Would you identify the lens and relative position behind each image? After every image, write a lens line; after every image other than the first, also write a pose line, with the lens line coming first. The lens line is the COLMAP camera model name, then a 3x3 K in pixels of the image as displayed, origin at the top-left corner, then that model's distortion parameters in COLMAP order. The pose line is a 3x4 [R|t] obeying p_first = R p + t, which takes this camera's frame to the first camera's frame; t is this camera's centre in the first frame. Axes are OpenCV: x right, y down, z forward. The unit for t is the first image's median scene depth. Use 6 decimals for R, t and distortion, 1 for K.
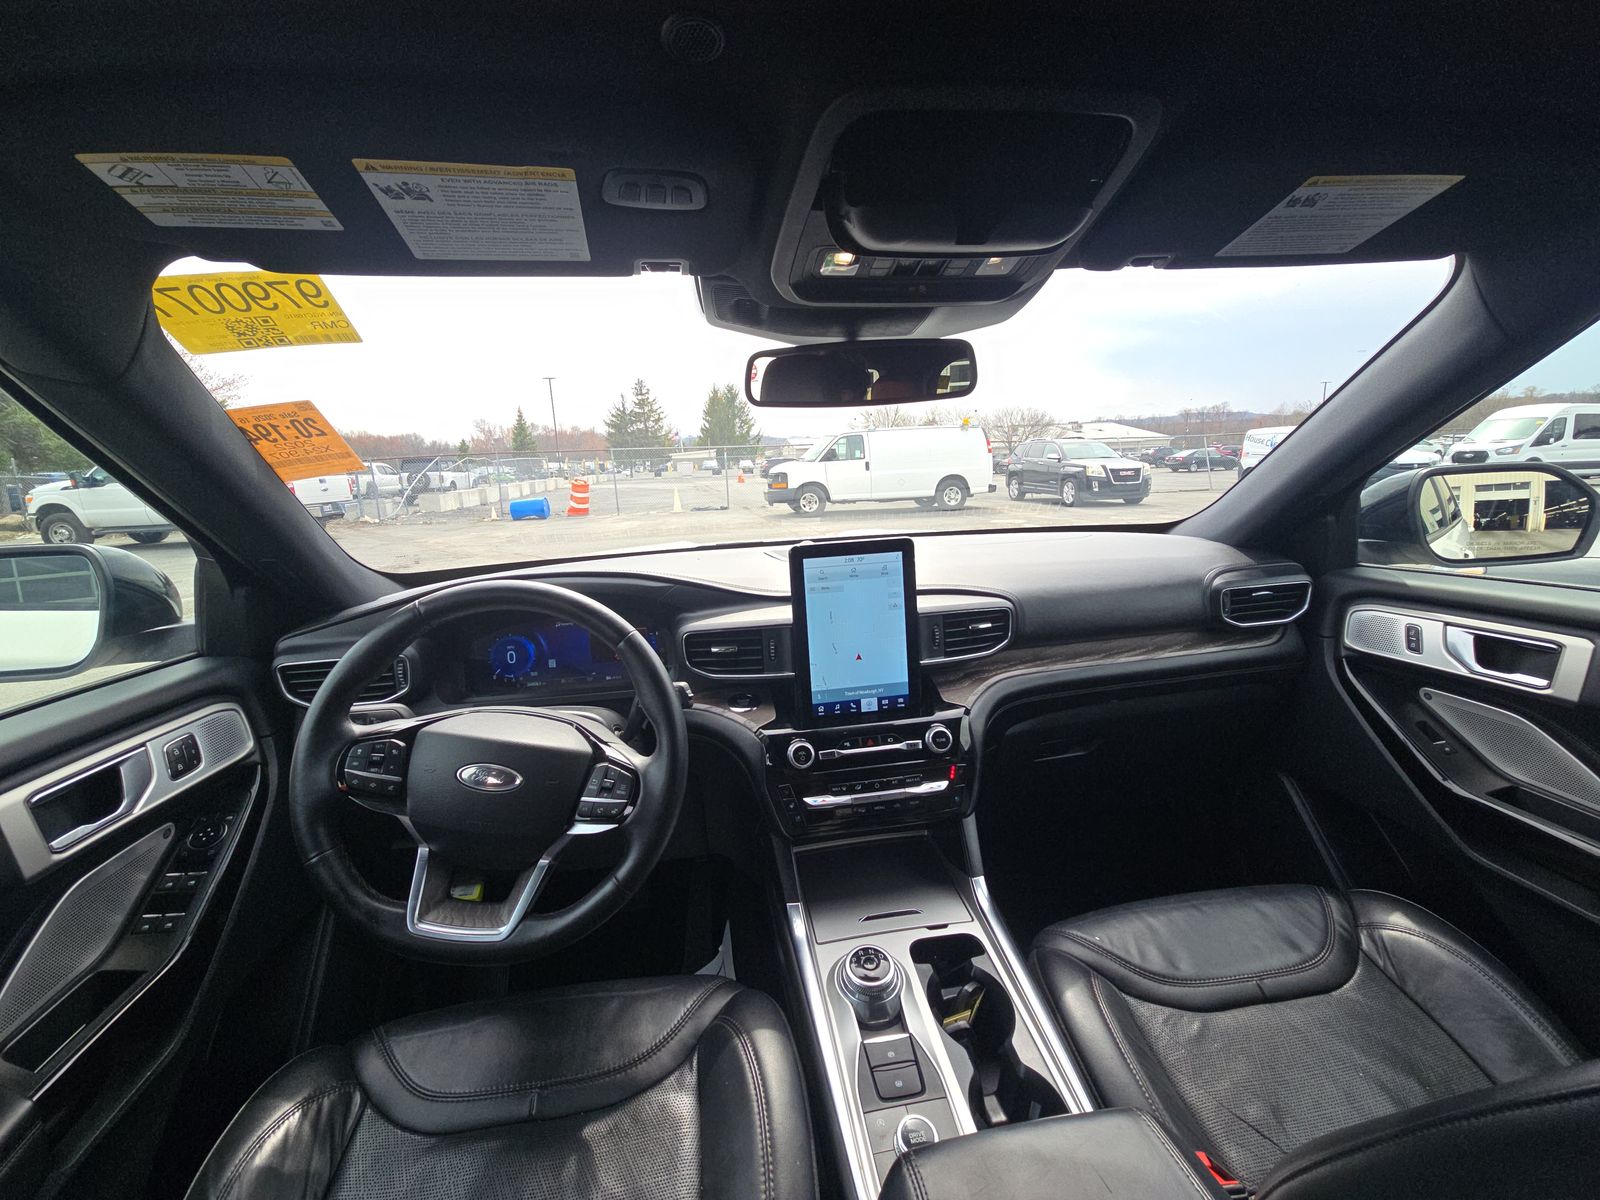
lens RADIAL K [[665.1, 0, 800.0], [0, 665.1, 600.0], [0, 0, 1]] dist [-0.000706, -0.000205]
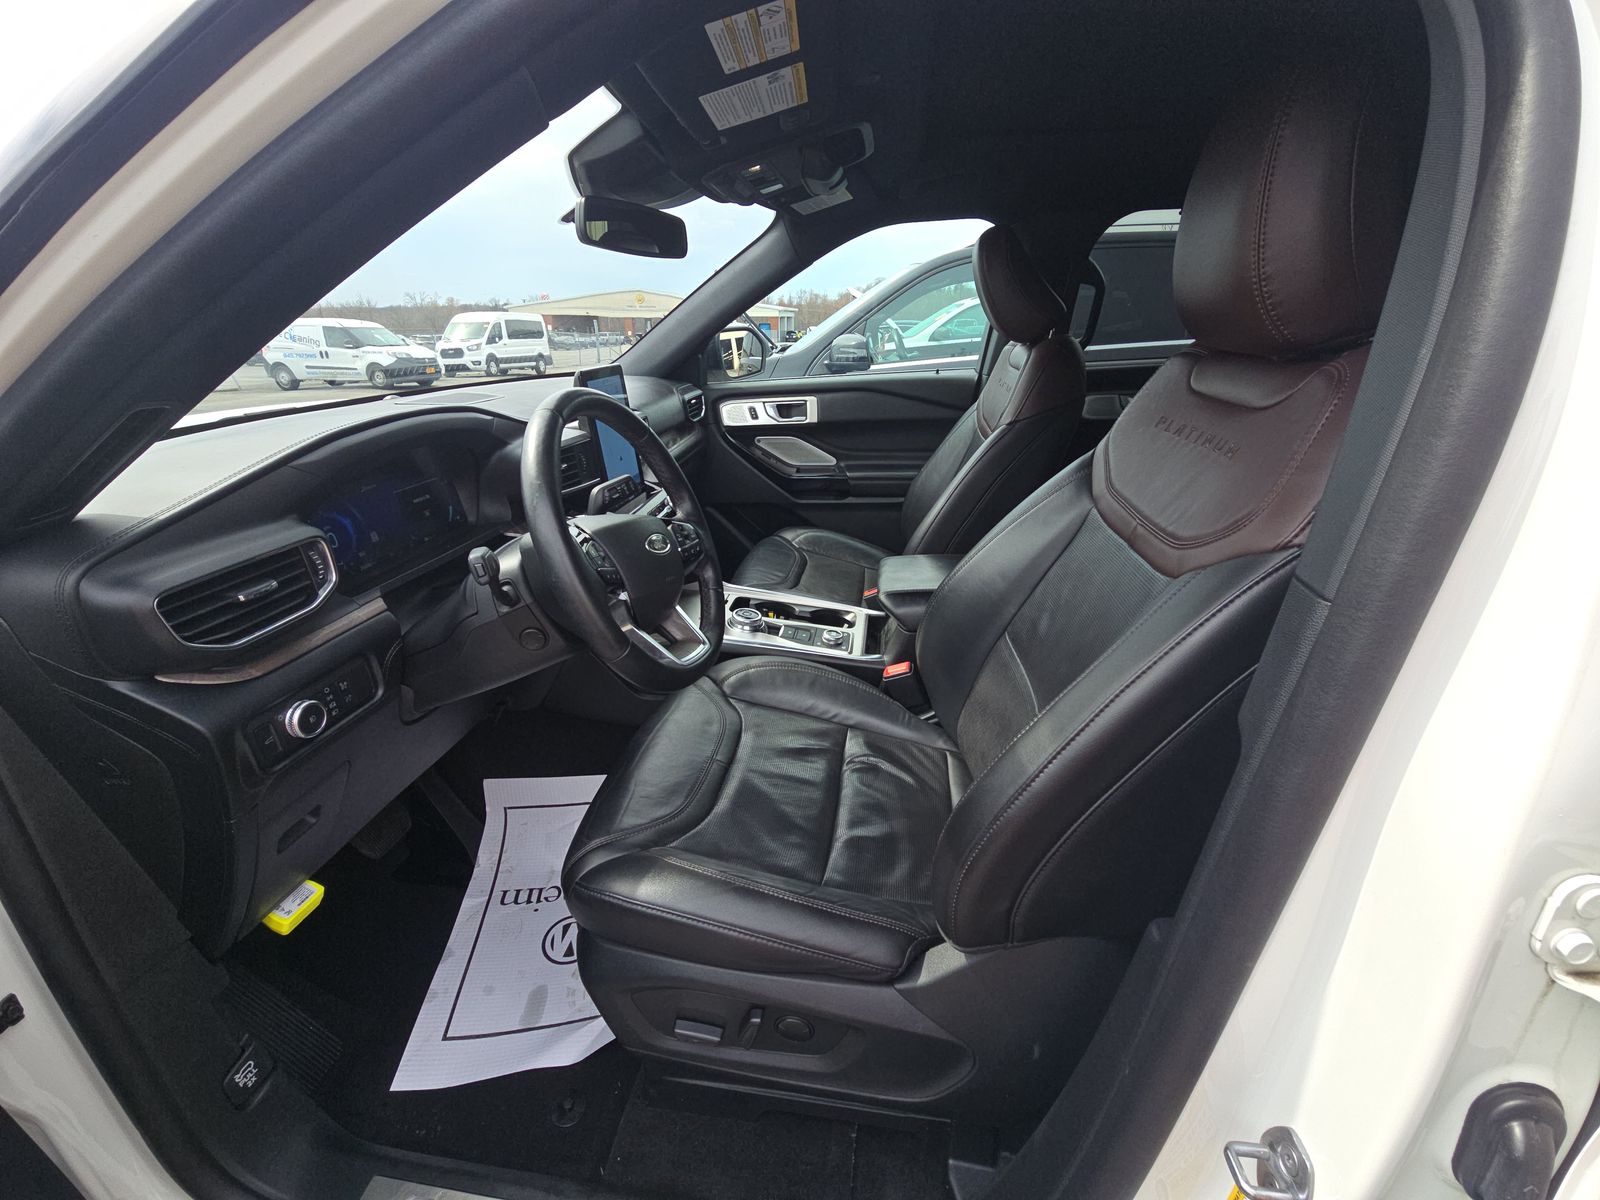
lens RADIAL K [[633.3, 0, 800.0], [0, 633.3, 600.0], [0, 0, 1]] dist [-0.000581, -0.000019]
pose [[0.286575, -0.347604, 0.892774, -0.993894], [0.204774, 0.932548, 0.297359, 0.043834], [-0.935918, 0.097601, 0.338425, 0.243499]]
